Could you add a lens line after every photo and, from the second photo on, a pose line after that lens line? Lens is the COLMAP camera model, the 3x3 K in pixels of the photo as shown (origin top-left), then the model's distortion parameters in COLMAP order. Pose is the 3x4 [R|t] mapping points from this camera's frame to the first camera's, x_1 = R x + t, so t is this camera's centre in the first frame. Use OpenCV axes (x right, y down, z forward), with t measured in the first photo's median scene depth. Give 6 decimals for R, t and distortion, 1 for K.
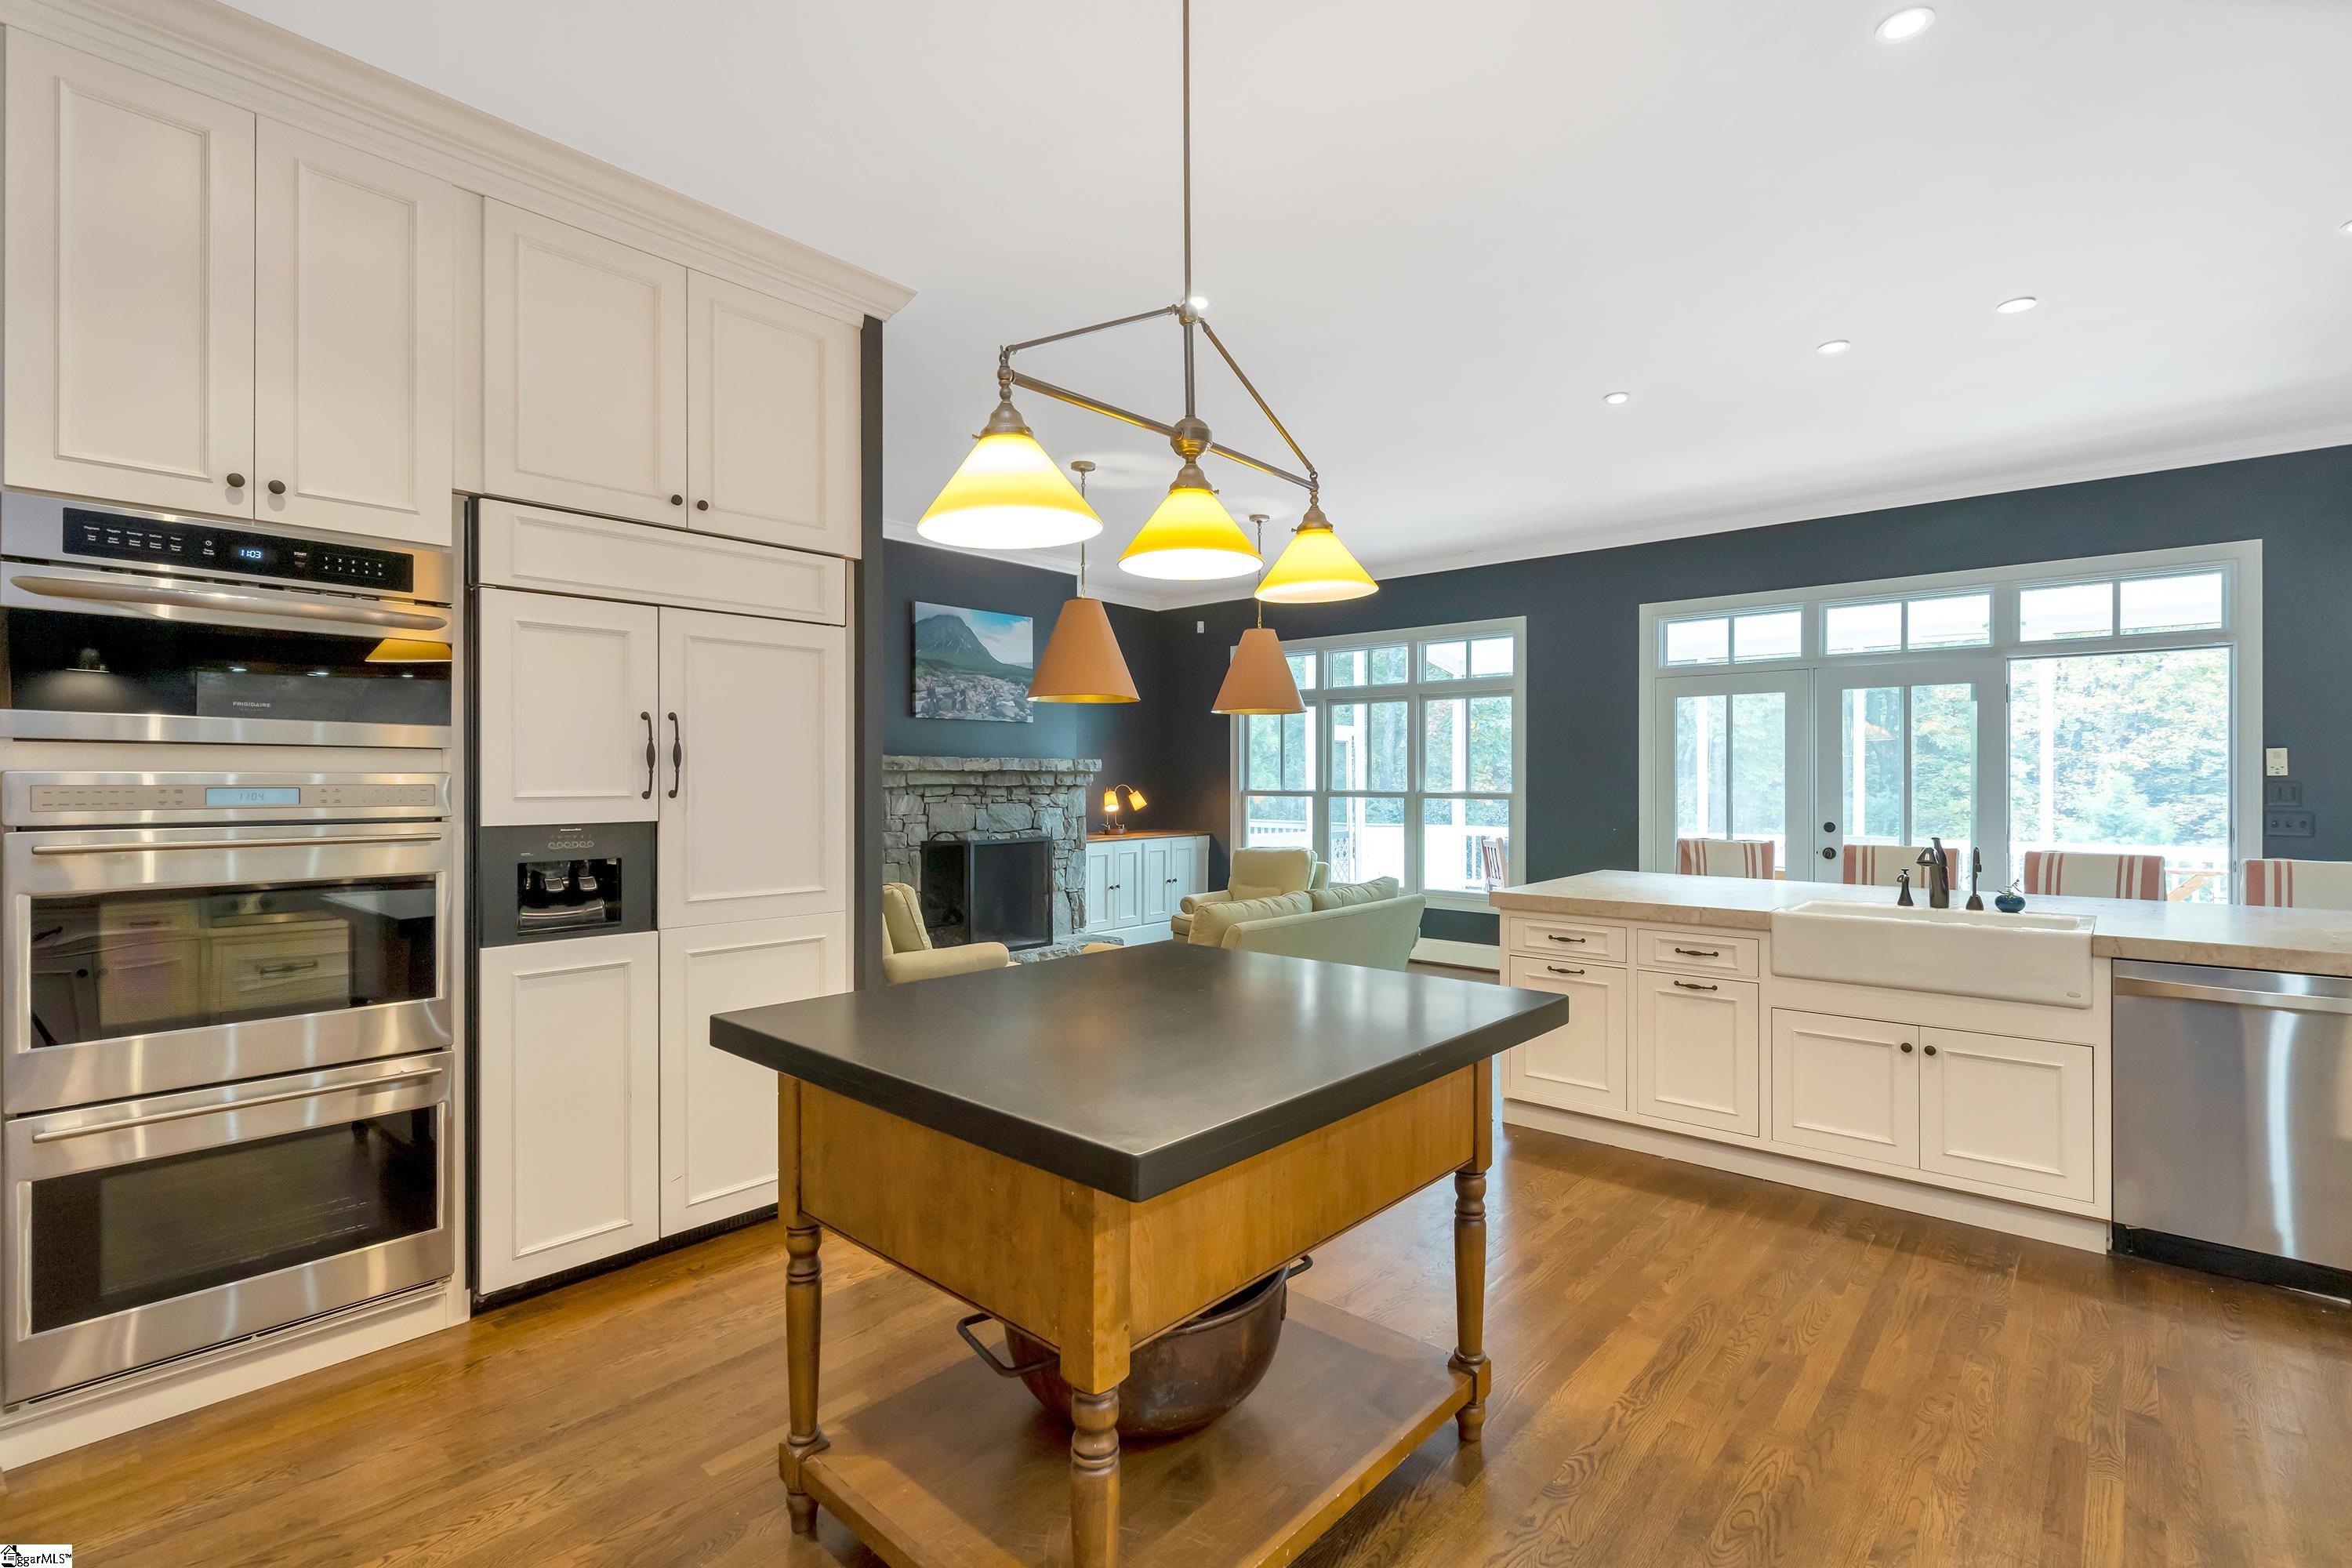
lens RADIAL K [[1076.1, 0, 1168.2], [0, 1076.1, 783.5], [0, 0, 1]] dist [-0.007332, 0.001380]
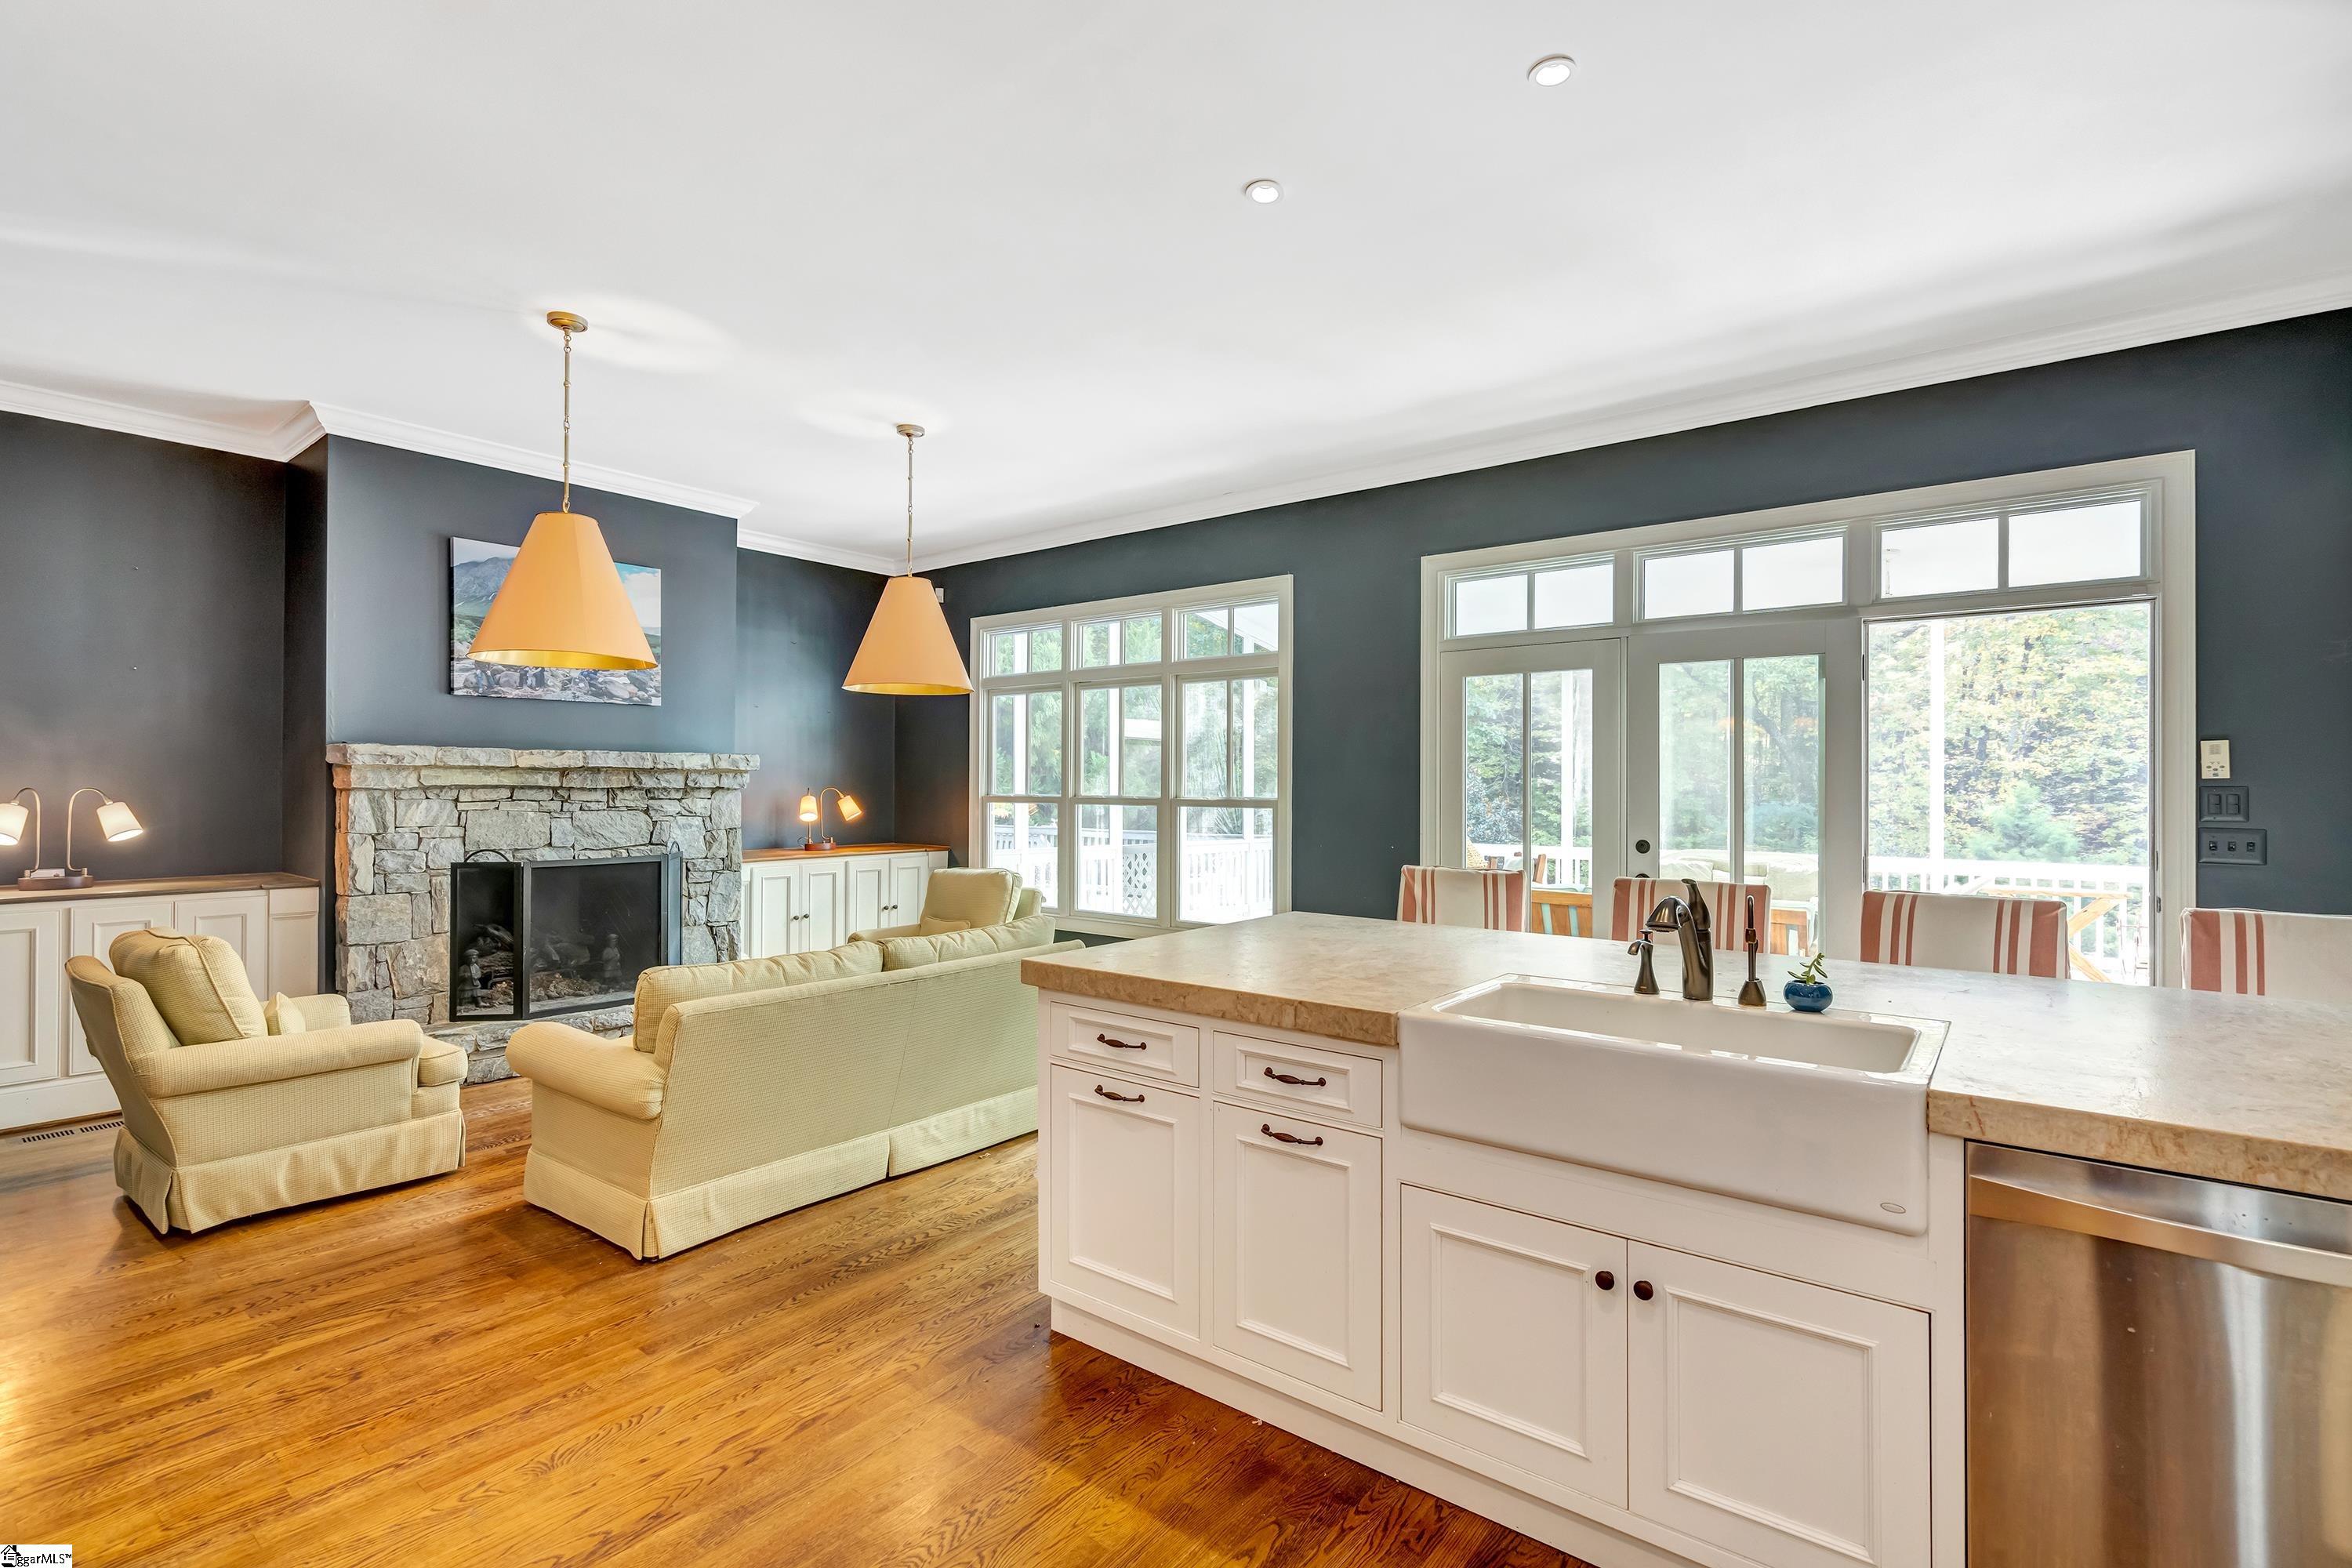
lens RADIAL K [[1076.1, 0, 1182.1], [0, 1076.1, 781.1], [0, 0, 1]] dist [-0.007332, 0.001380]
pose [[0.998217, 0.004407, 0.059530, 0.228622], [-0.003938, 0.999960, -0.007998, 0.002009], [-0.059563, 0.007749, 0.998194, 0.245540]]
